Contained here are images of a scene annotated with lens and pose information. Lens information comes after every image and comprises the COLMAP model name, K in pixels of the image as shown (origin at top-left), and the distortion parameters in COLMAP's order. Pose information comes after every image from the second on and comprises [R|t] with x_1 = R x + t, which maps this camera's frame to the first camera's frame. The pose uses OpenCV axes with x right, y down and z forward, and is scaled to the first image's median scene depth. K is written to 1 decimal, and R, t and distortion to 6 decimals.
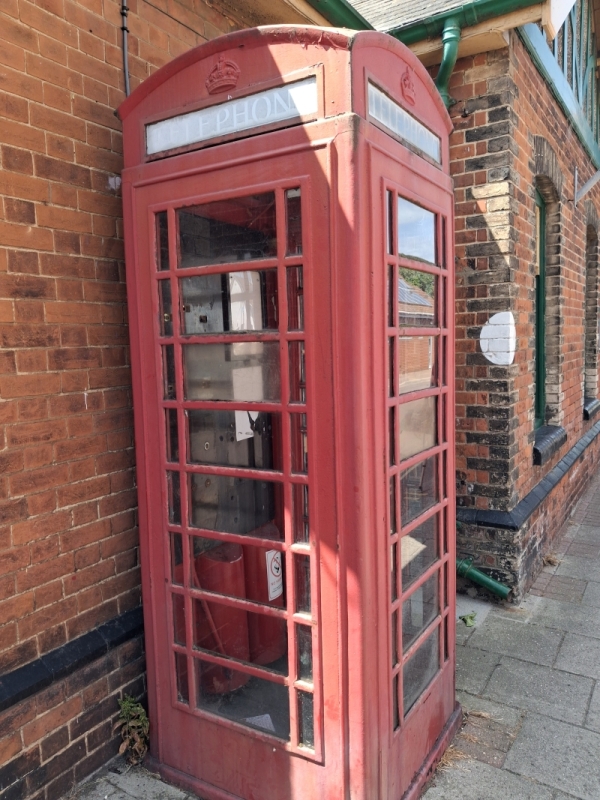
lens RADIAL K [[627.5, 0, 277.3], [0, 627.5, 398.4], [0, 0, 1]] dist [0.008254, 0.008598]
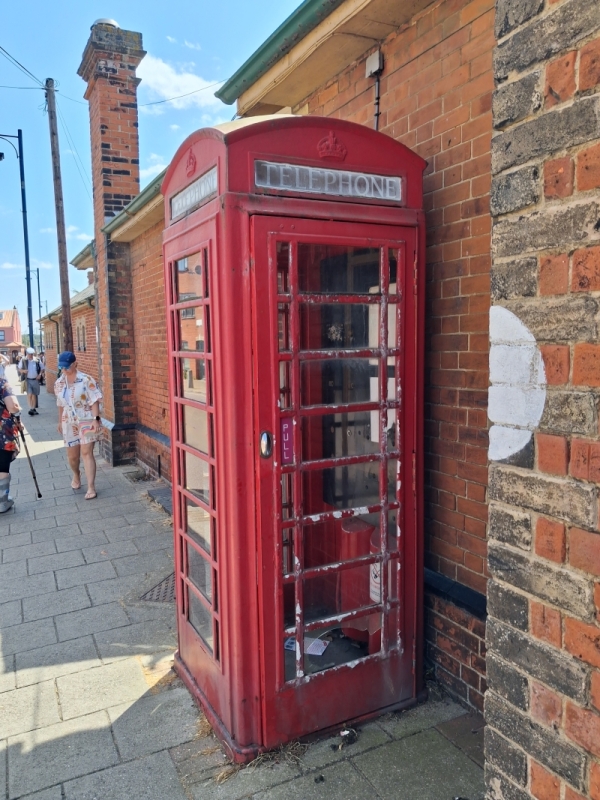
lens RADIAL K [[622.9, 0, 300.0], [0, 622.9, 400.0], [0, 0, 1]] dist [0.003499, -0.000185]
pose [[-0.503067, 0.122619, -0.855505, 1.112603], [-0.043832, 0.984990, 0.166953, -0.217362], [0.863135, 0.121487, -0.490141, 1.677748]]
